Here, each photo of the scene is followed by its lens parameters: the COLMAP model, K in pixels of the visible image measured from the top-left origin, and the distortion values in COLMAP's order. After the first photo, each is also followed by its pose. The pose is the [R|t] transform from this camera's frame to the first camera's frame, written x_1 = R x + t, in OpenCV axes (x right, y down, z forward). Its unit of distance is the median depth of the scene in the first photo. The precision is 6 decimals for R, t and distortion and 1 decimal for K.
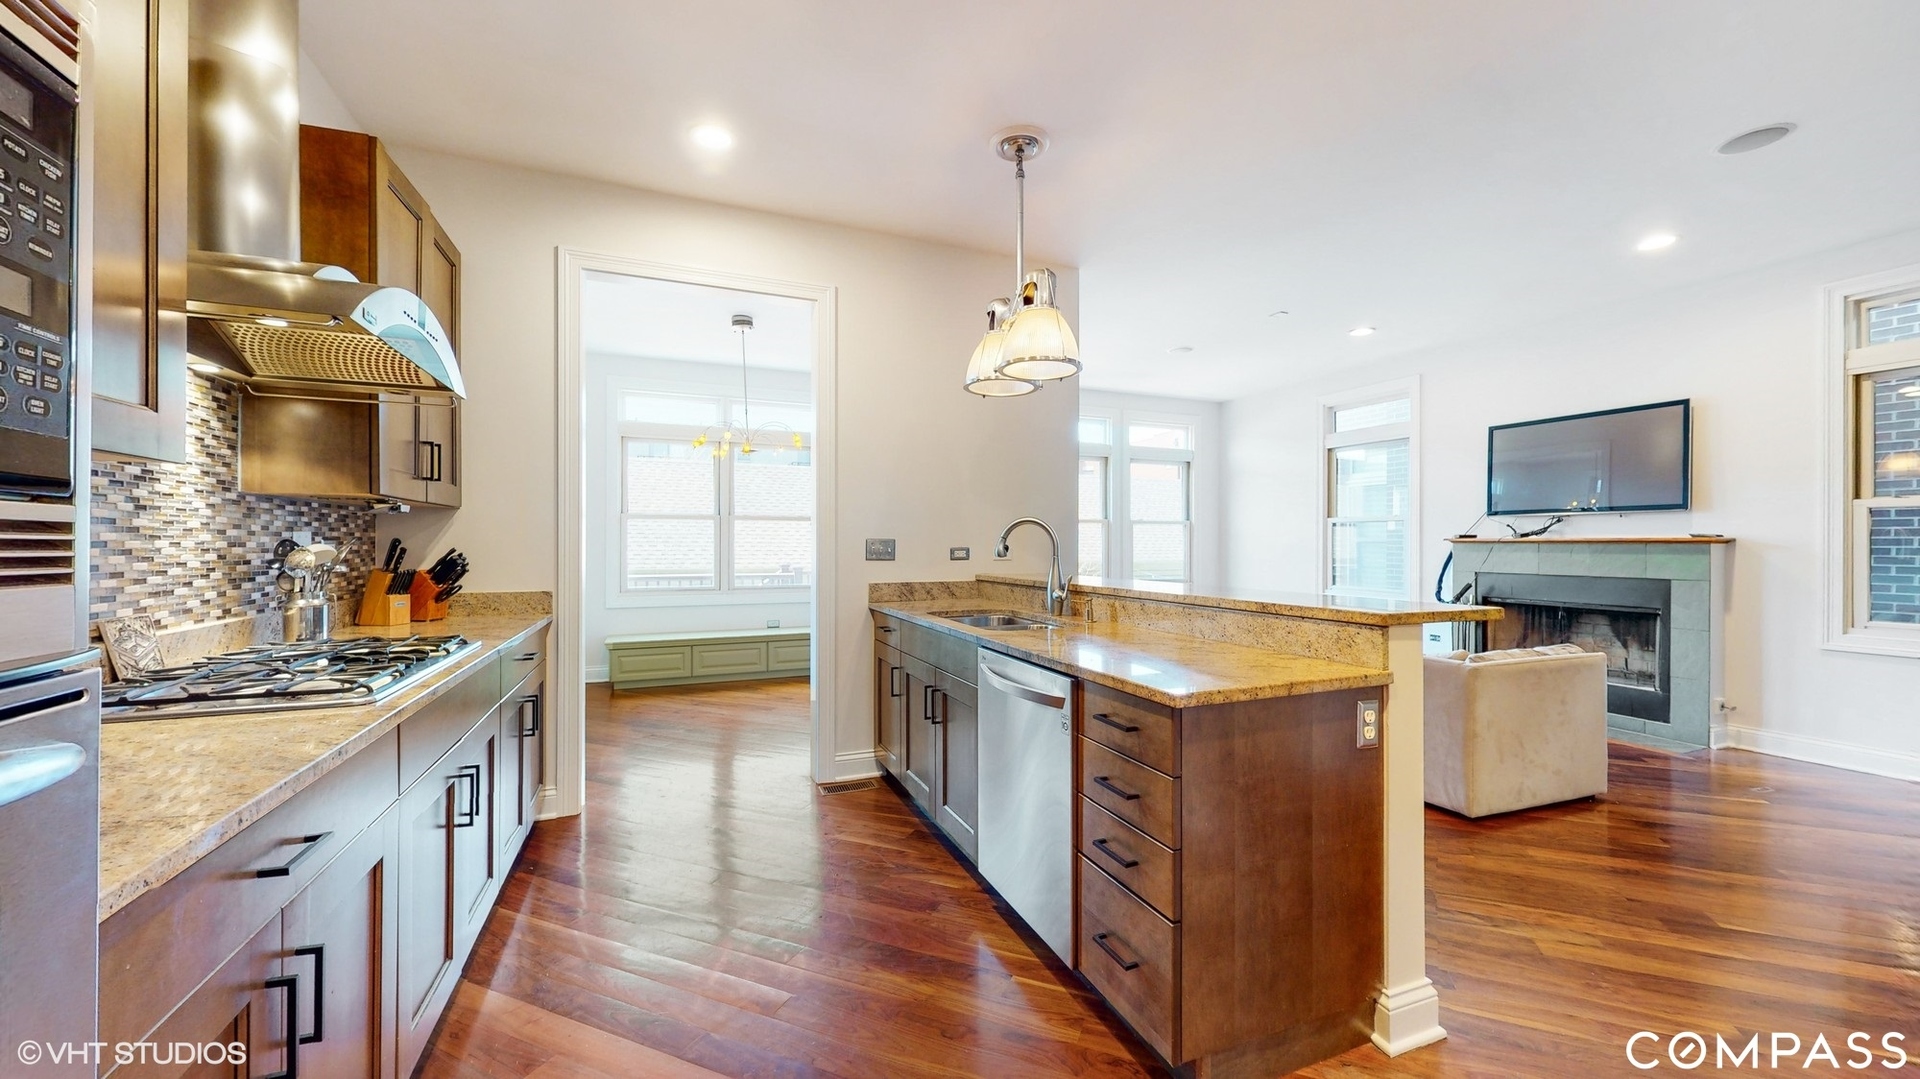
lens RADIAL K [[710.3, 0, 967.2], [0, 710.3, 547.4], [0, 0, 1]] dist [-0.002883, -0.000224]
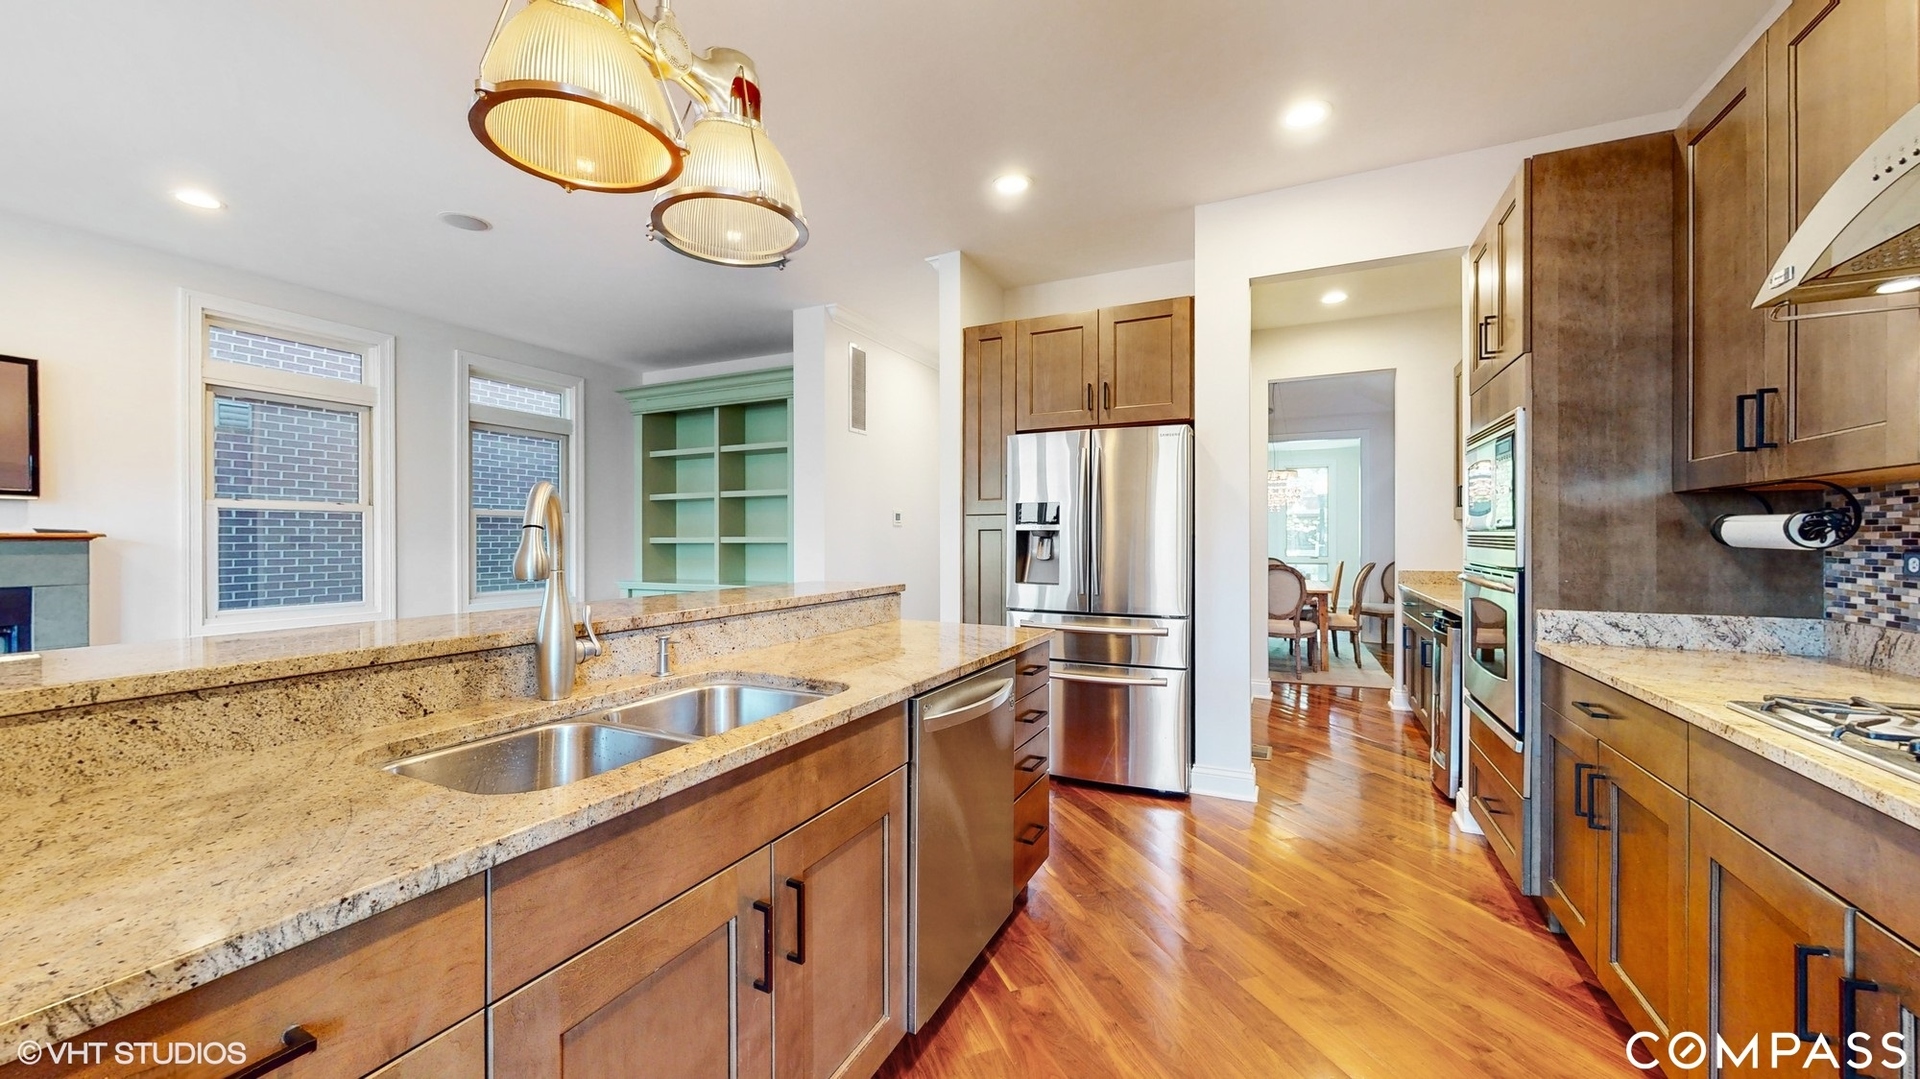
lens RADIAL K [[710.3, 0, 977.9], [0, 710.3, 536.2], [0, 0, 1]] dist [-0.002883, -0.000224]
pose [[-0.677171, 0.003126, 0.735819, -0.330654], [0.003652, 0.999993, -0.000887, -0.006506], [-0.735817, 0.002087, -0.677177, 0.902100]]
